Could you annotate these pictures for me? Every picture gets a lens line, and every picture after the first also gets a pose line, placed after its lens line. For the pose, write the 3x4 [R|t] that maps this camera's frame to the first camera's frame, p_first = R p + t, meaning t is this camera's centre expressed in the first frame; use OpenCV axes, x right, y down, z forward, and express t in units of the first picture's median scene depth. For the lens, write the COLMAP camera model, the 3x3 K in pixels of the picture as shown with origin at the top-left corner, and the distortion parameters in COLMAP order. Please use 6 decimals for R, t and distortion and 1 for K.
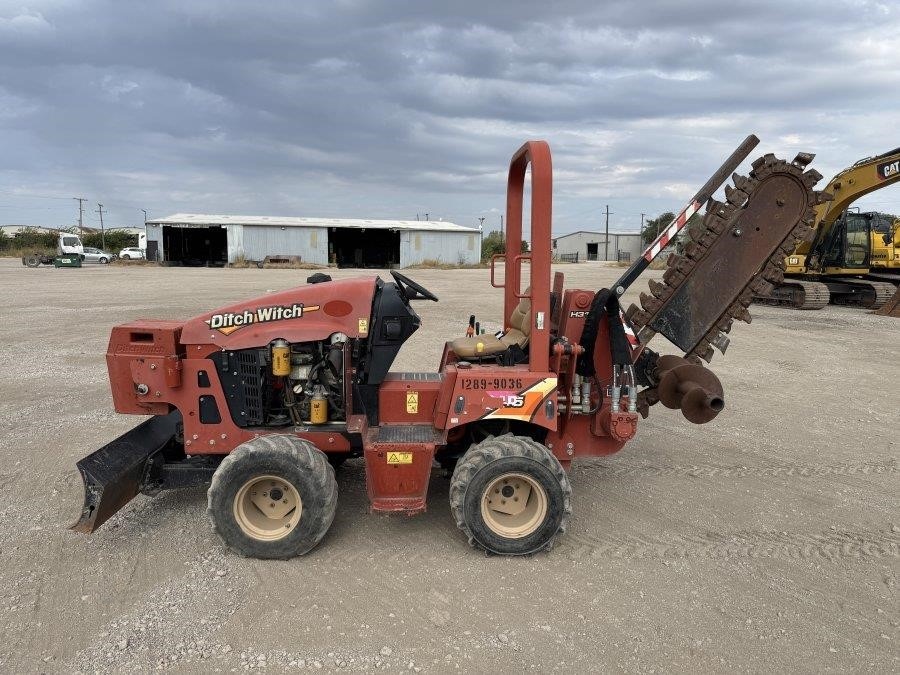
lens RADIAL K [[636.8, 0, 442.6], [0, 636.8, 337.2], [0, 0, 1]] dist [0.056804, -0.067008]
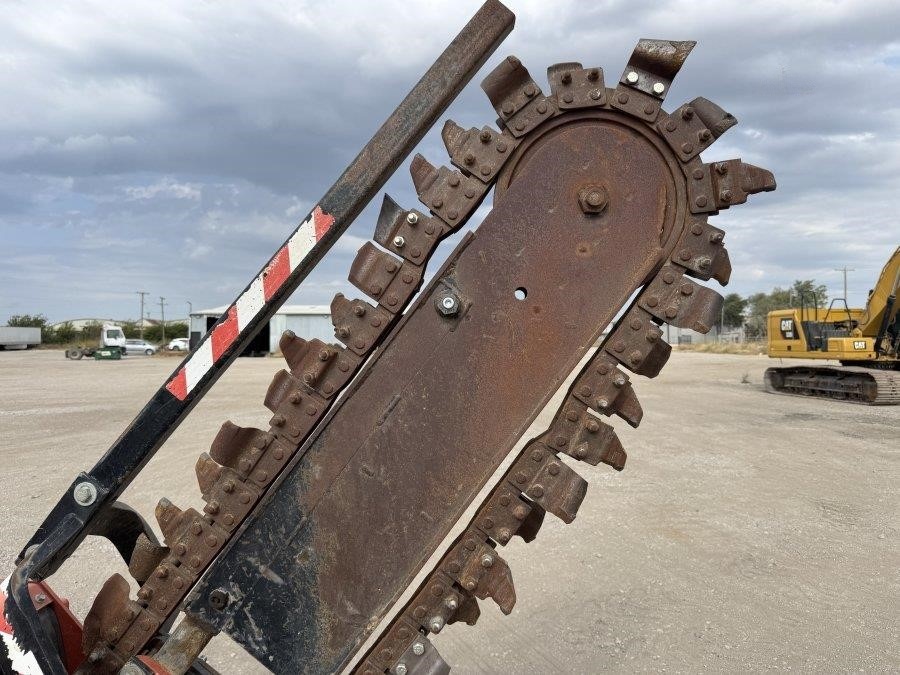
lens RADIAL K [[636.8, 0, 445.5], [0, 636.8, 341.1], [0, 0, 1]] dist [0.056804, -0.067008]
pose [[0.995583, -0.015021, -0.092677, 0.476362], [0.003192, 0.991963, -0.126492, -0.105822], [0.093833, 0.125637, 0.987629, 0.694088]]
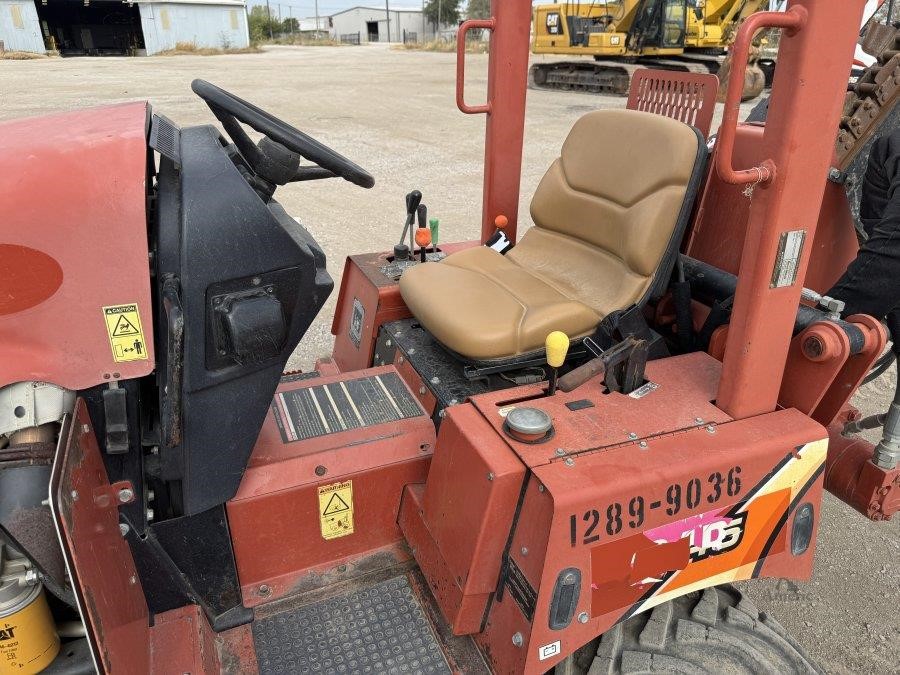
lens RADIAL K [[636.8, 0, 448.5], [0, 636.8, 333.9], [0, 0, 1]] dist [0.056804, -0.067008]
pose [[0.942458, -0.148386, 0.299591, -0.073648], [0.051427, 0.949786, 0.308645, -0.078629], [-0.330346, -0.275478, 0.902764, 0.656150]]
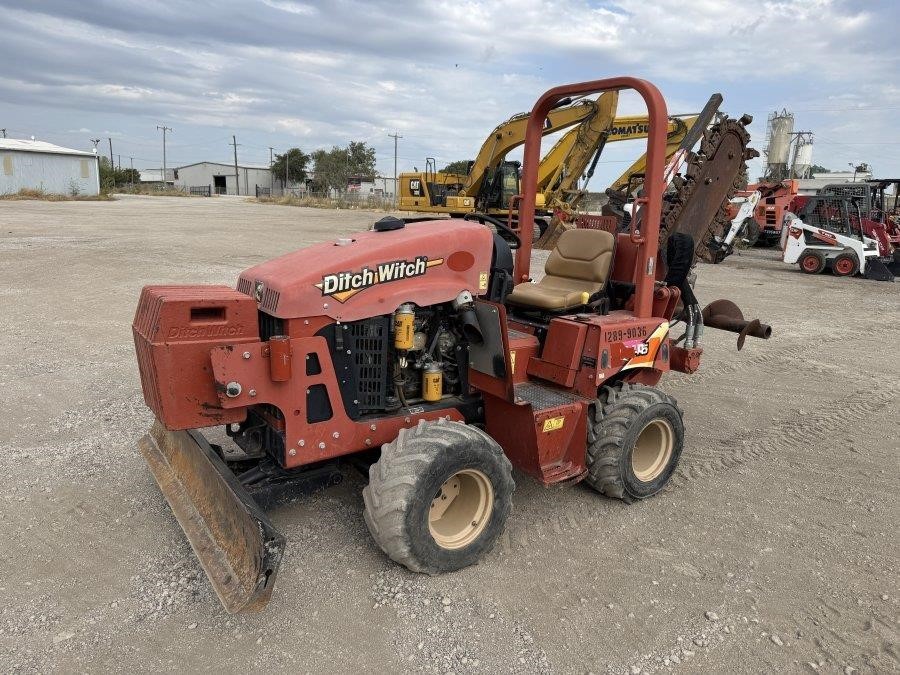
lens RADIAL K [[636.8, 0, 446.2], [0, 636.8, 344.6], [0, 0, 1]] dist [0.056804, -0.067008]
pose [[0.838413, -0.102780, 0.535256, -0.564530], [0.043981, 0.991614, 0.121520, -0.034776], [-0.543258, -0.078343, 0.835903, 0.273841]]
